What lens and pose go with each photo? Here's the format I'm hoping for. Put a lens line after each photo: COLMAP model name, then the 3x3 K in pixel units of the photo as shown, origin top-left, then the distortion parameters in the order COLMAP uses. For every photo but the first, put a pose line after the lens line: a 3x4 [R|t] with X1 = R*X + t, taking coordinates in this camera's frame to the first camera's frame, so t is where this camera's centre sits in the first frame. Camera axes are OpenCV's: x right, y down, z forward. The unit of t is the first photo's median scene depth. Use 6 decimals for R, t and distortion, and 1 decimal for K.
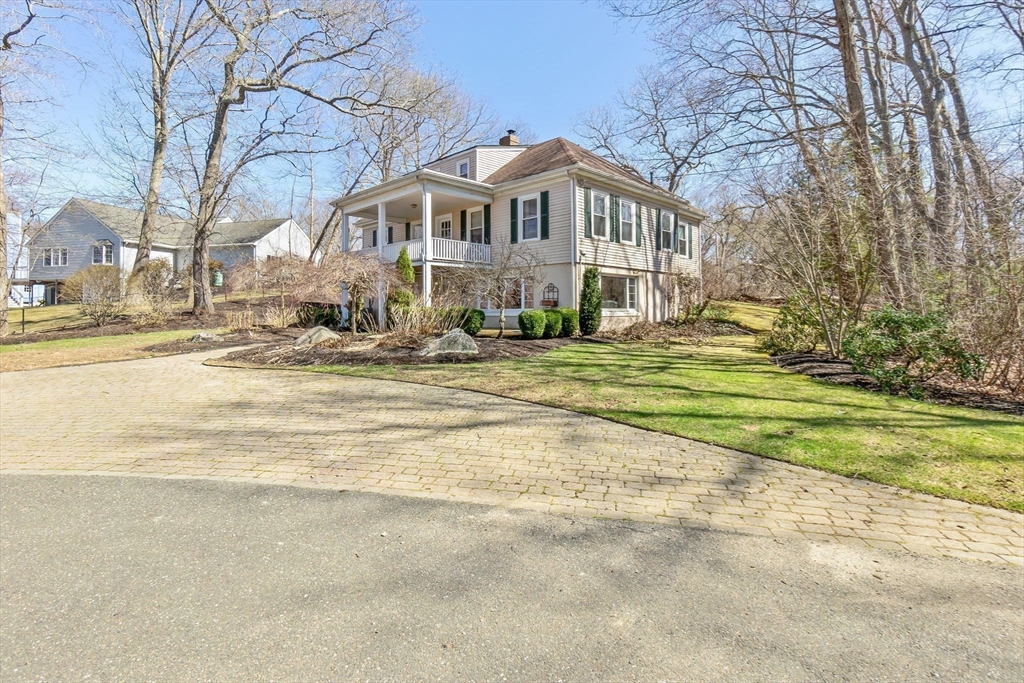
lens RADIAL K [[481.7, 0, 506.3], [0, 481.7, 301.0], [0, 0, 1]] dist [-0.002886, -0.000240]
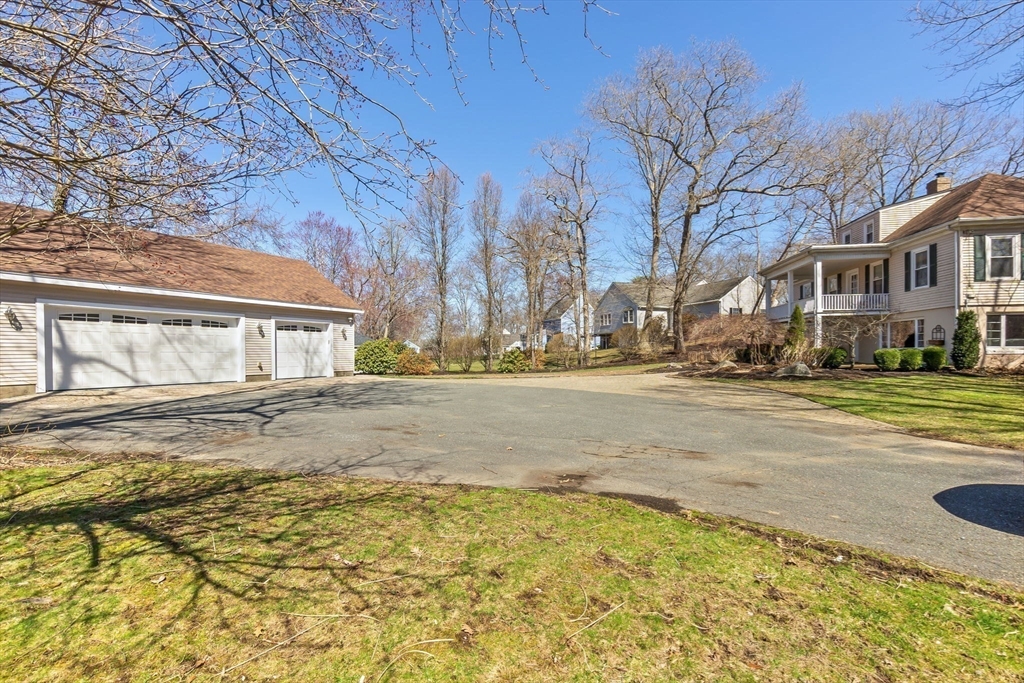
lens RADIAL K [[463.0, 0, 515.5], [0, 463.0, 356.6], [0, 0, 1]] dist [0.002165, -0.000013]
pose [[0.590805, 0.001773, -0.806813, 0.335382], [0.024272, 0.999506, 0.019970, -0.007036], [0.806449, -0.031381, 0.590470, -0.395652]]
